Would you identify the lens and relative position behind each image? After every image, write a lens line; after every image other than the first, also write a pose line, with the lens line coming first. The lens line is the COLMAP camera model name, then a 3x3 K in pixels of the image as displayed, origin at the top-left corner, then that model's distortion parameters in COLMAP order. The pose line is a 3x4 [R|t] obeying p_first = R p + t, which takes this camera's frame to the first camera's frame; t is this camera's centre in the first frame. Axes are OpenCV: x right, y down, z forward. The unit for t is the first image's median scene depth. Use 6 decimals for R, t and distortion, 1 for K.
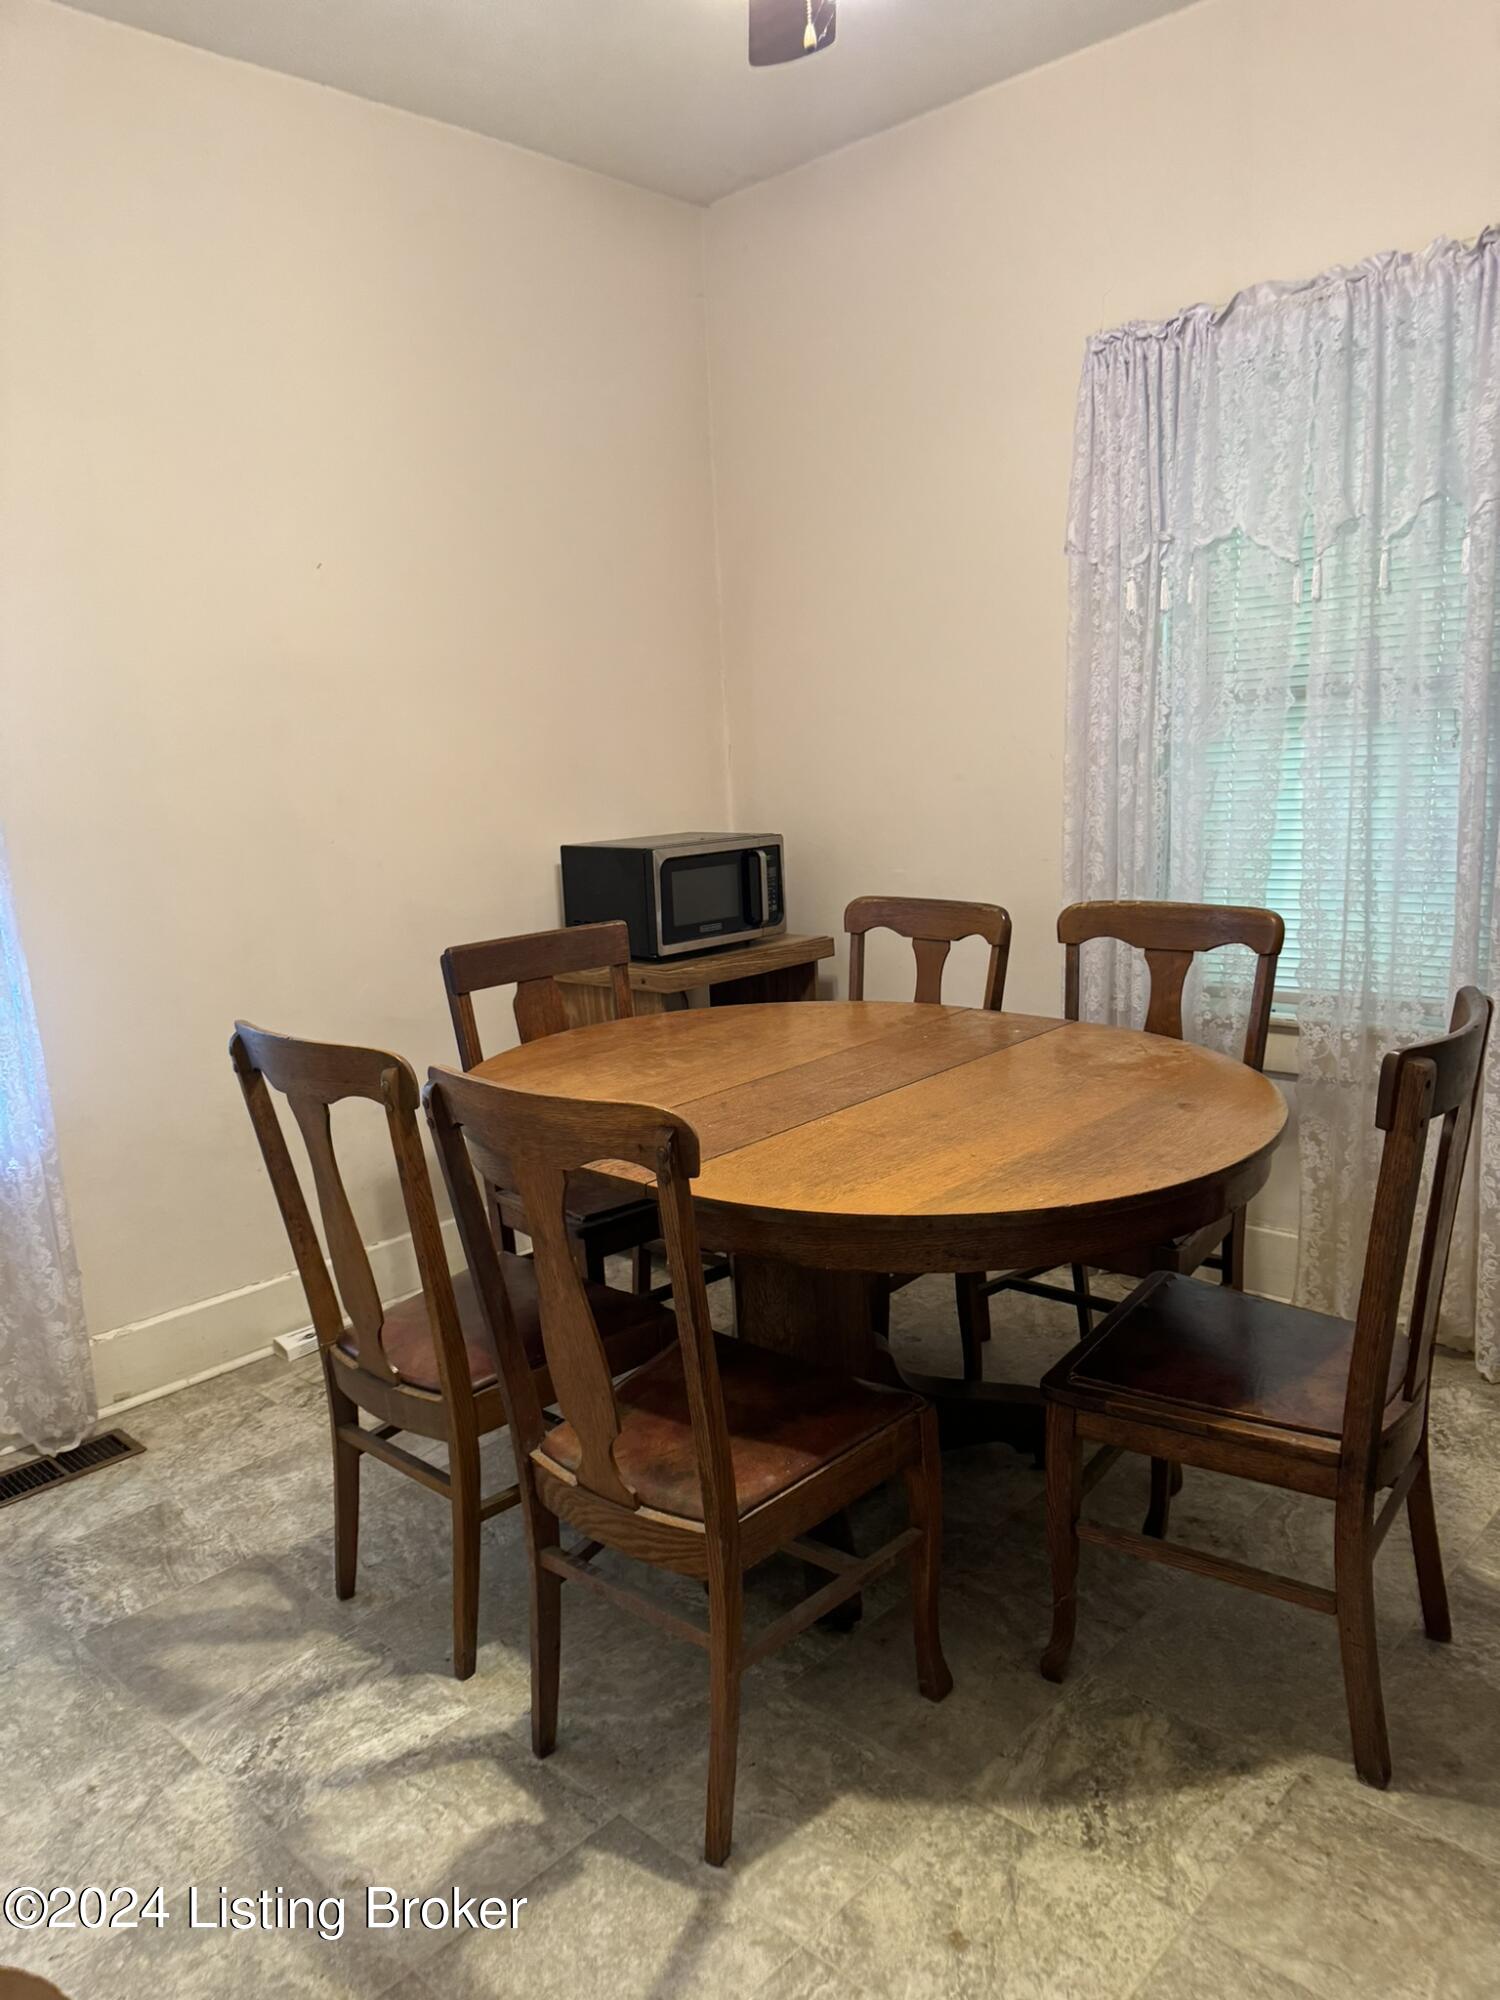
lens RADIAL K [[1425.7, 0, 737.2], [0, 1425.7, 998.4], [0, 0, 1]] dist [0.007843, -0.016580]
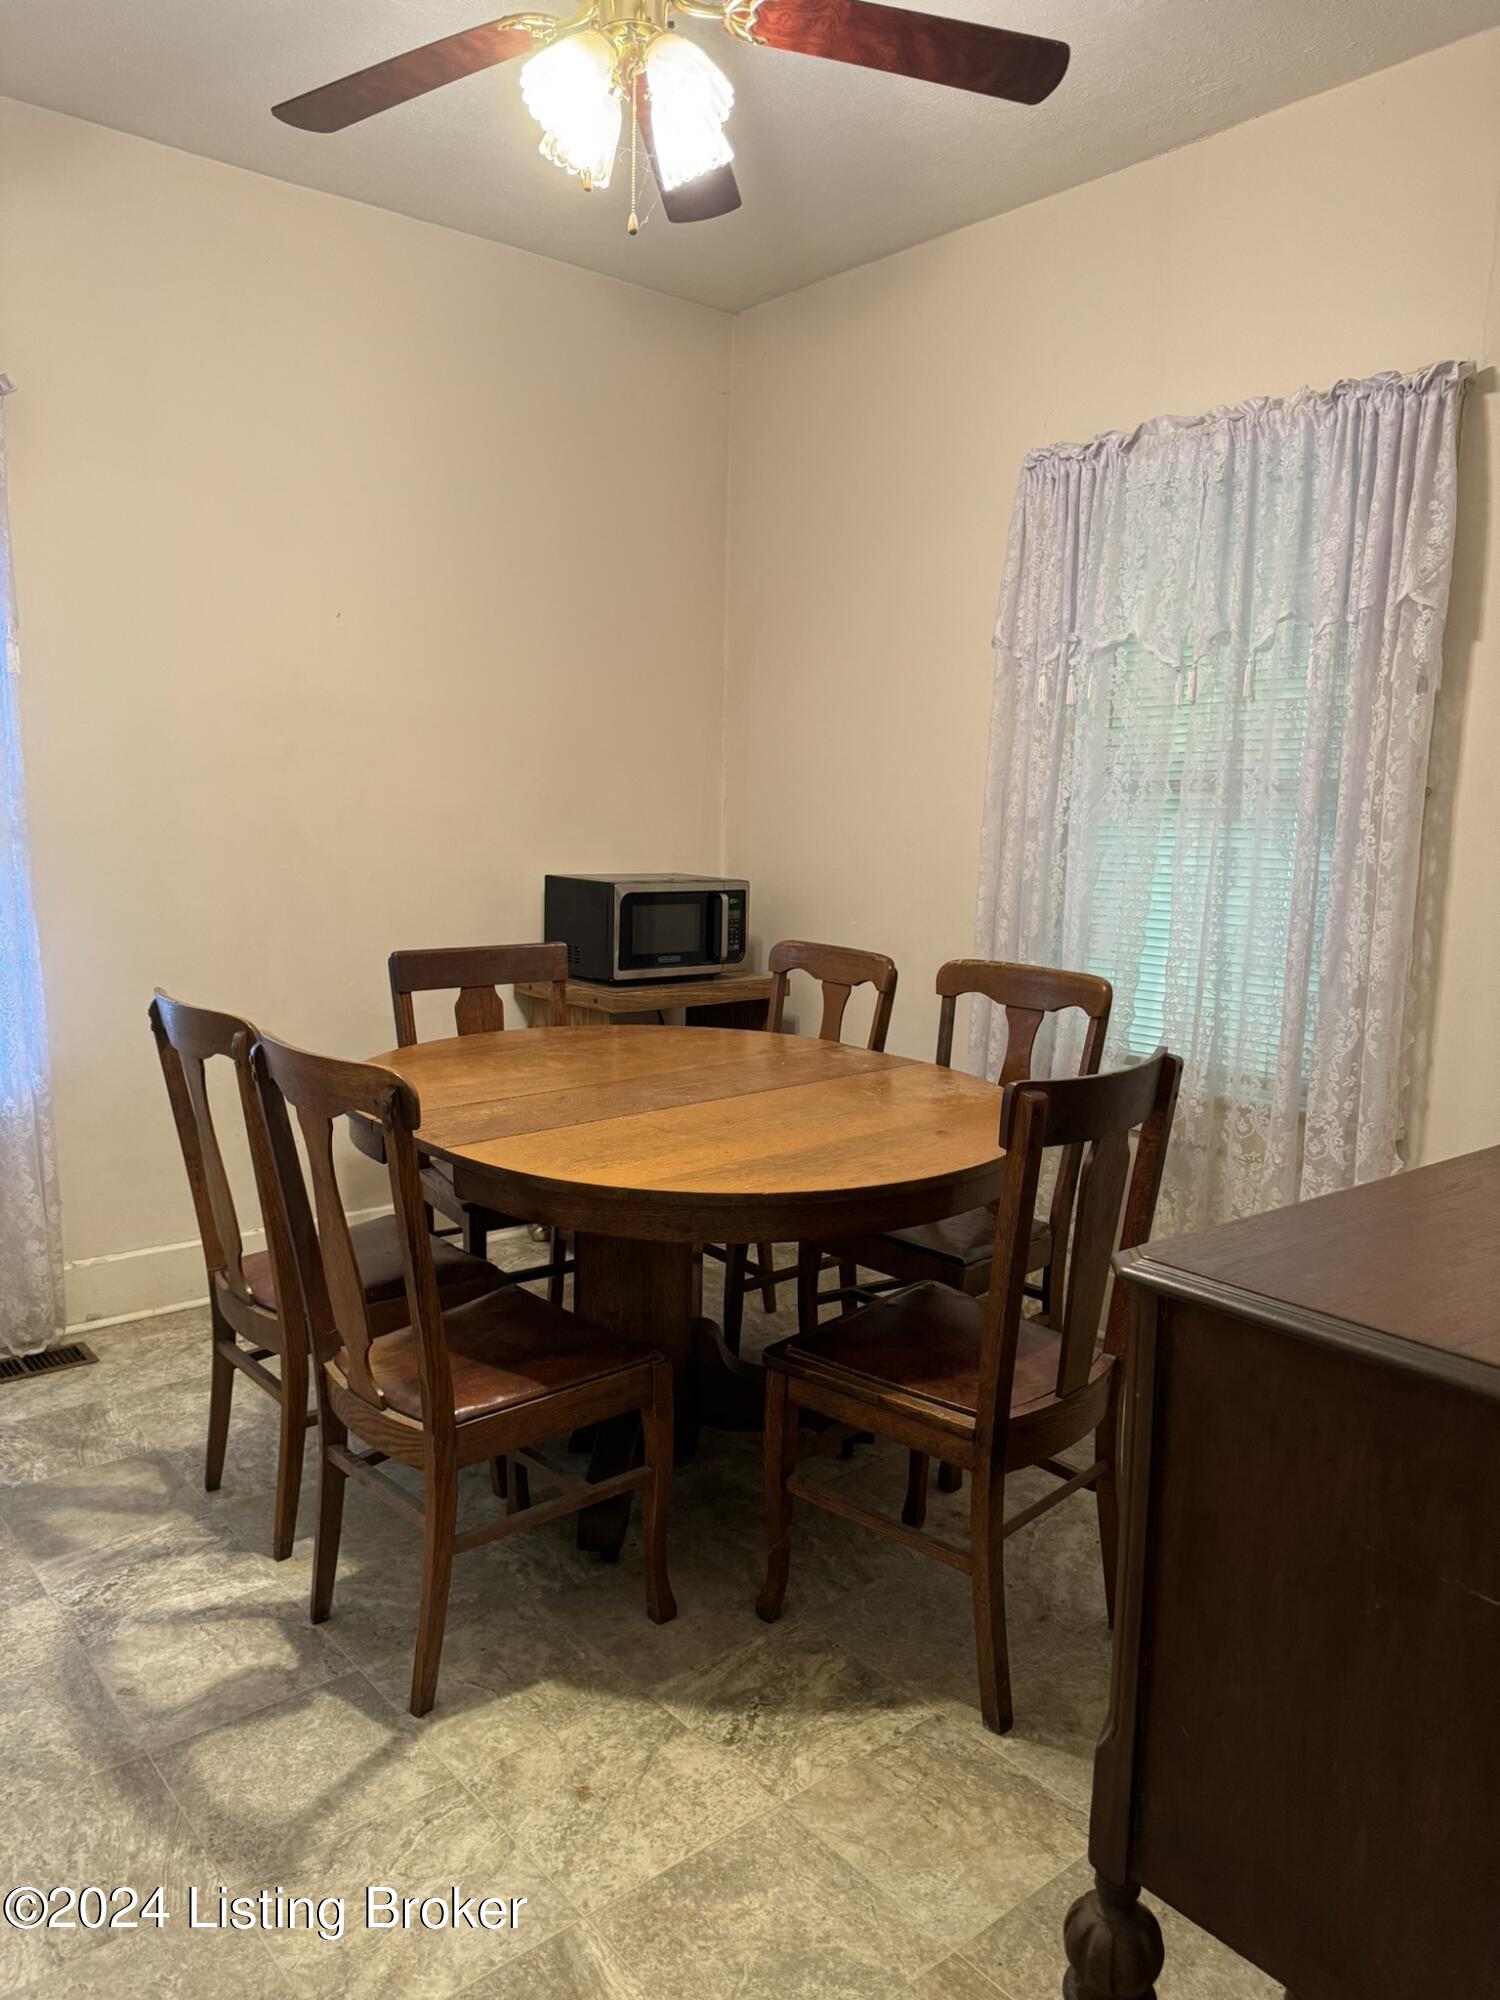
lens RADIAL K [[1425.7, 0, 768.2], [0, 1425.7, 1005.8], [0, 0, 1]] dist [0.007843, -0.016580]
pose [[0.991910, 0.086982, -0.092457, 0.219071], [-0.090076, 0.995488, -0.029827, 0.015927], [0.089446, 0.037914, 0.995270, -0.121739]]
